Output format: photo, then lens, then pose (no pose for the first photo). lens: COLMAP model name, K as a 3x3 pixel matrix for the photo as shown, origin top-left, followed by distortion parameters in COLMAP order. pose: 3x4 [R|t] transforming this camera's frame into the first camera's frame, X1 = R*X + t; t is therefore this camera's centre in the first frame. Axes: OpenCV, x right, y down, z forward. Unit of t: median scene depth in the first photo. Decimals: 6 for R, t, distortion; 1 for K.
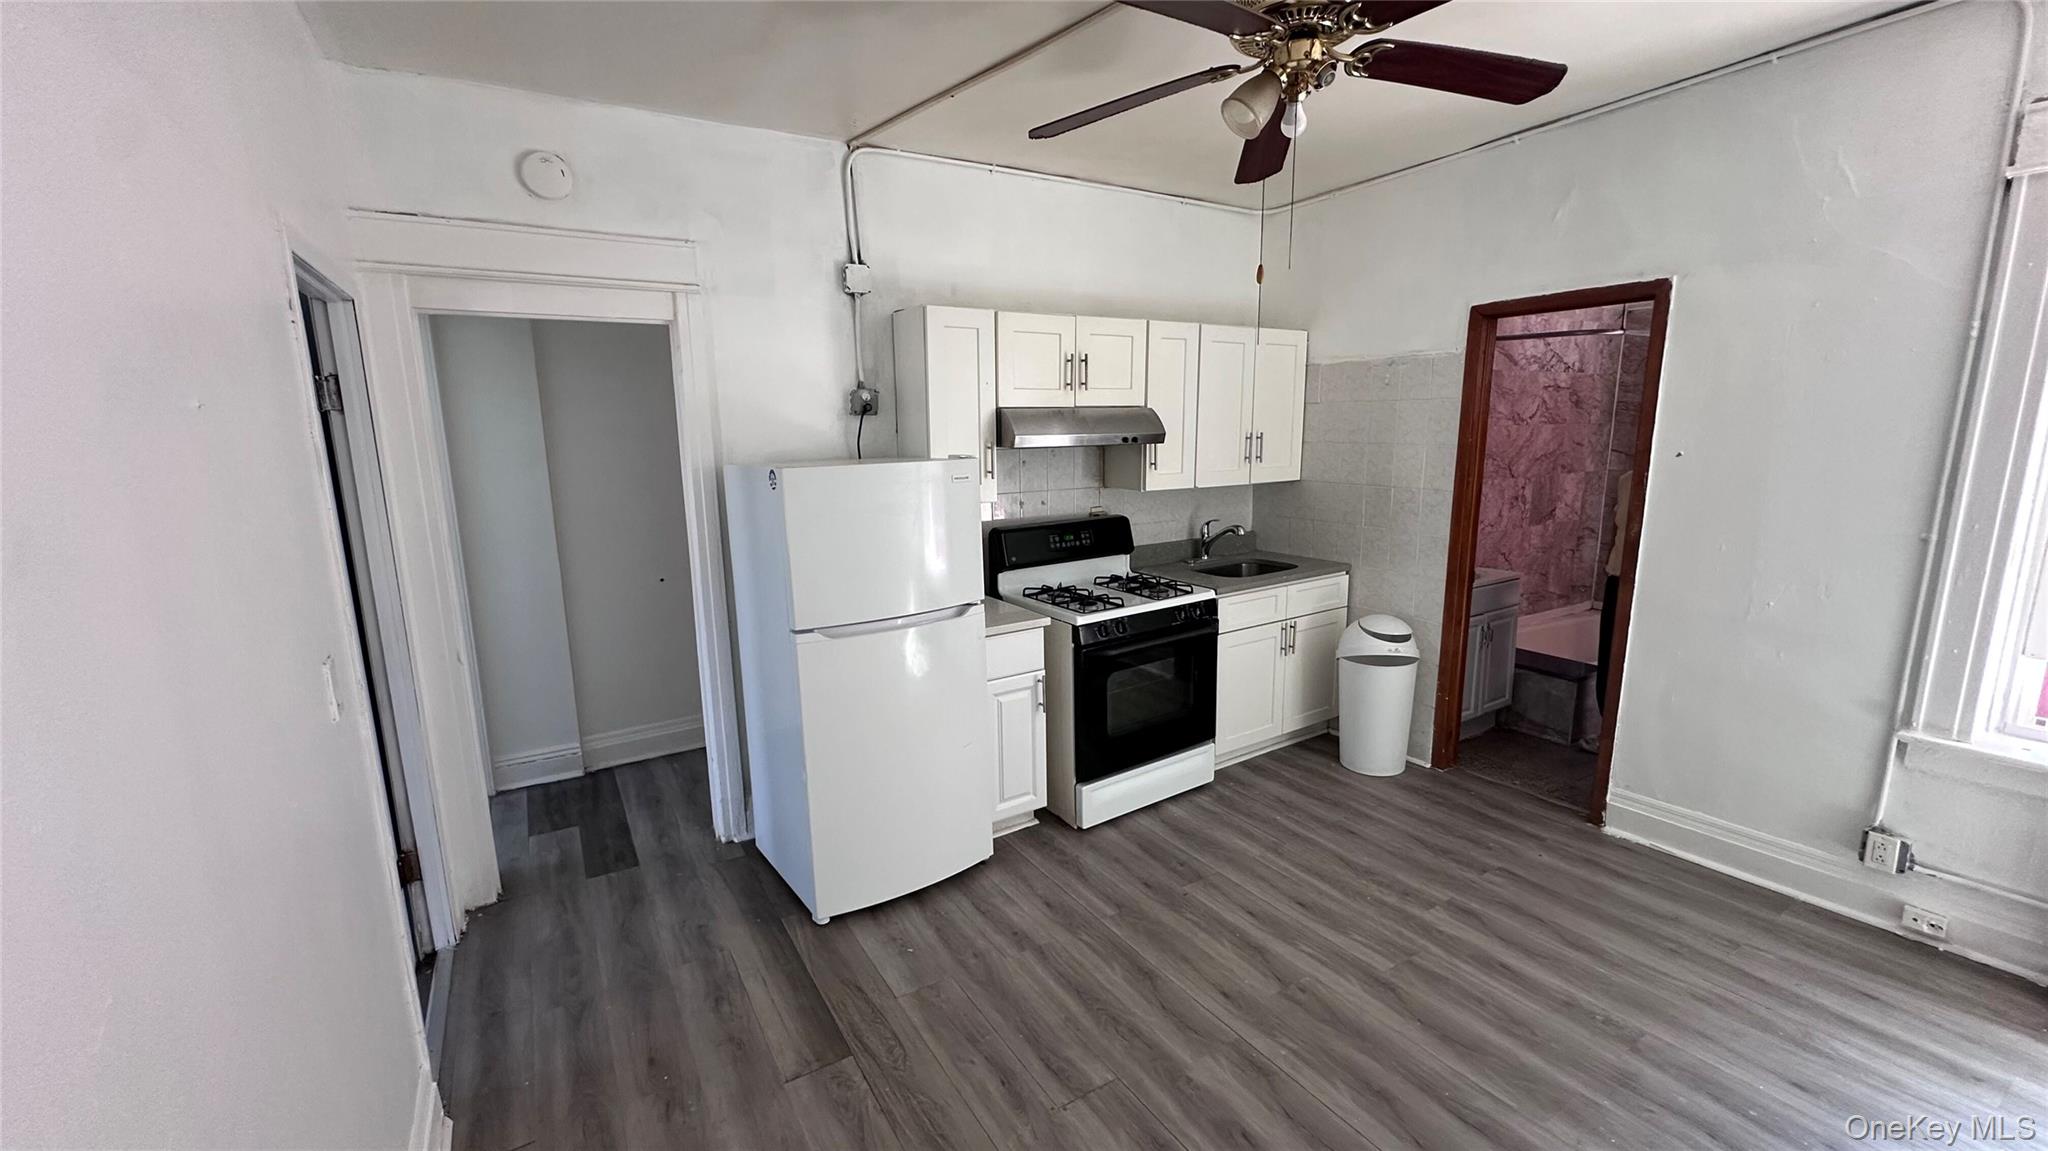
lens RADIAL K [[820.3, 0, 1024.9], [0, 820.3, 578.6], [0, 0, 1]] dist [-0.002317, 0.000591]
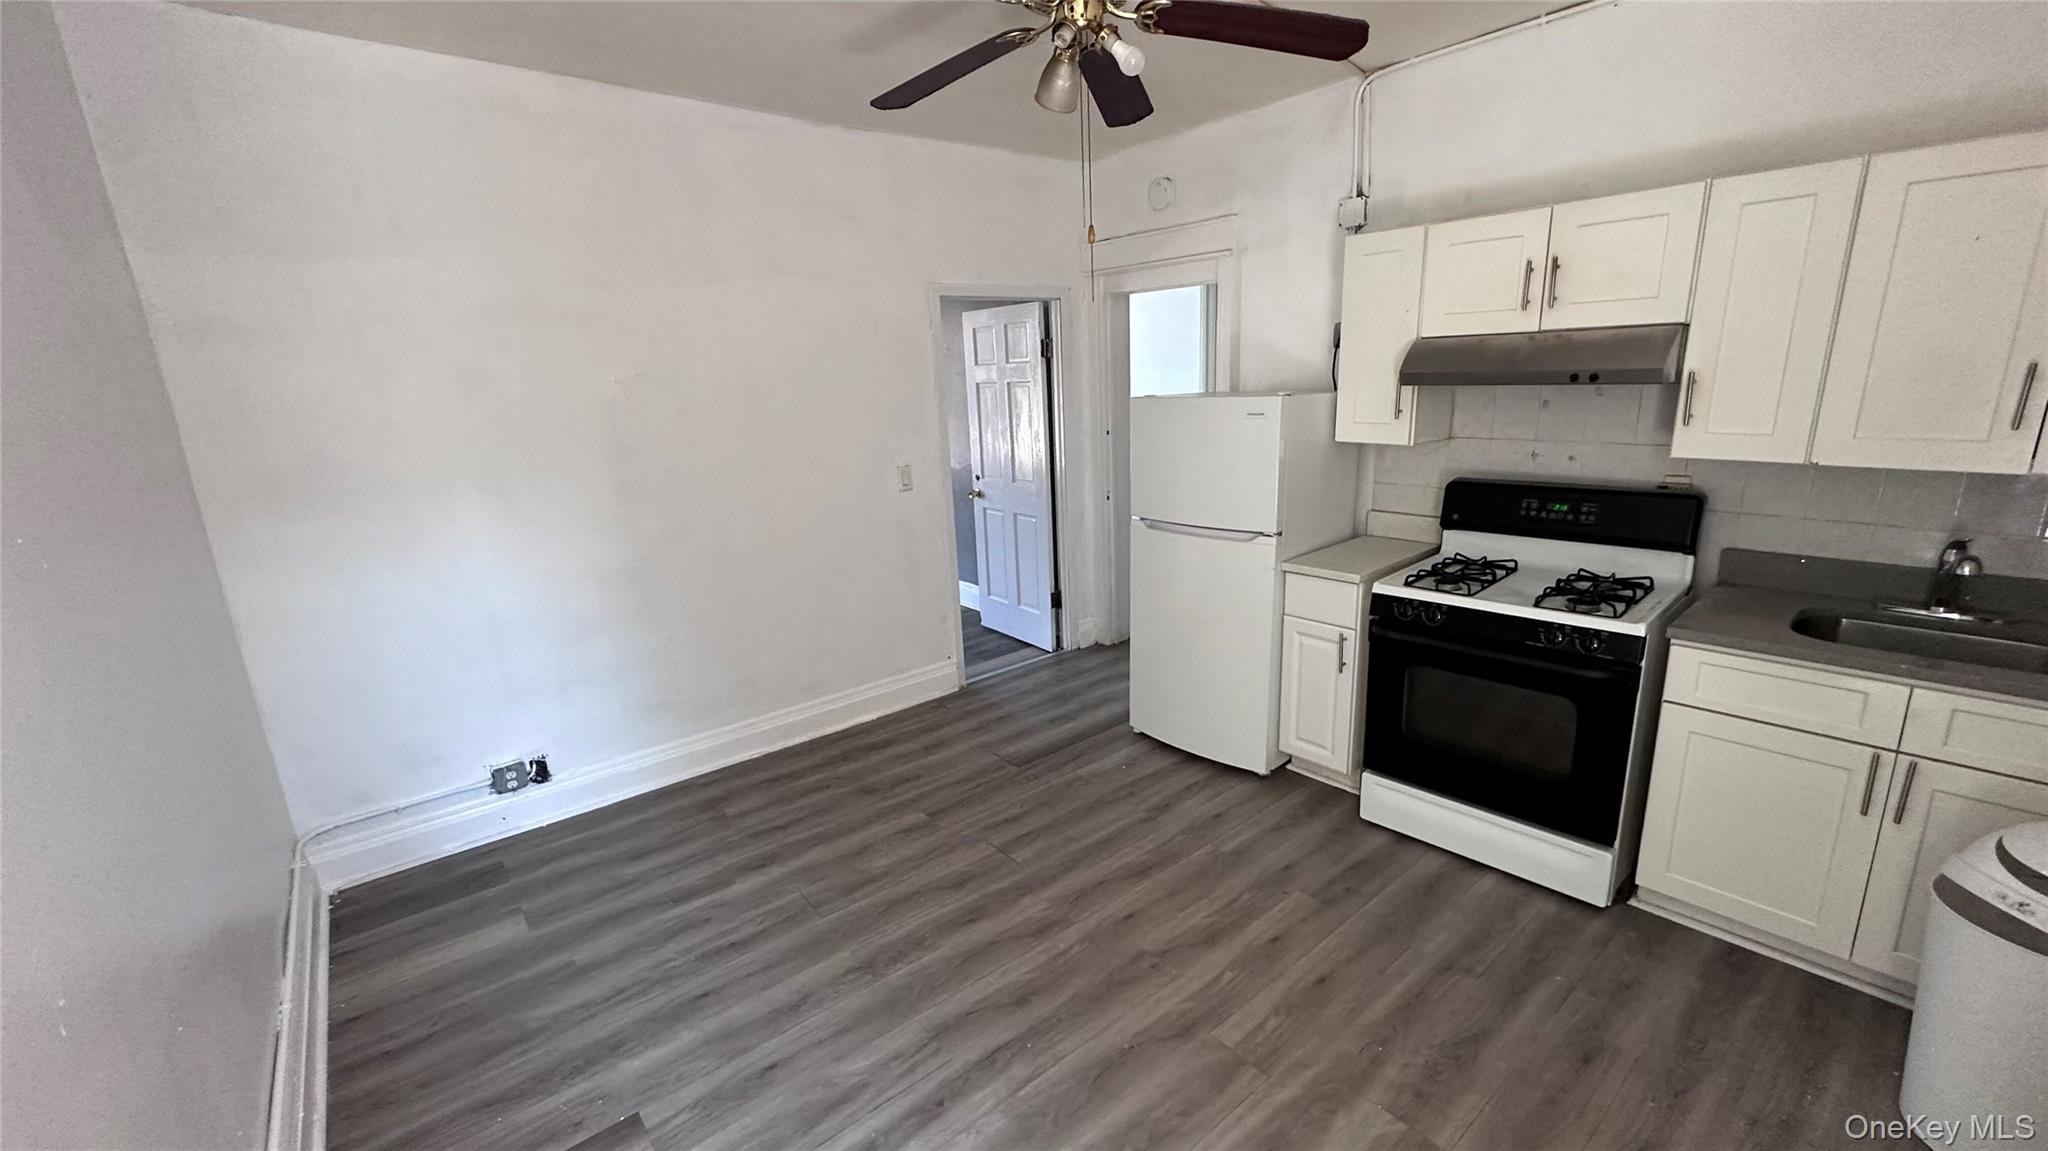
lens RADIAL K [[817.3, 0, 1024.9], [0, 817.3, 578.8], [0, 0, 1]] dist [-0.001841, 0.000028]
pose [[0.135915, 0.256024, -0.957068, 0.943360], [-0.144911, 0.960780, 0.236437, -0.121846], [0.980065, 0.106555, 0.167685, 0.533390]]
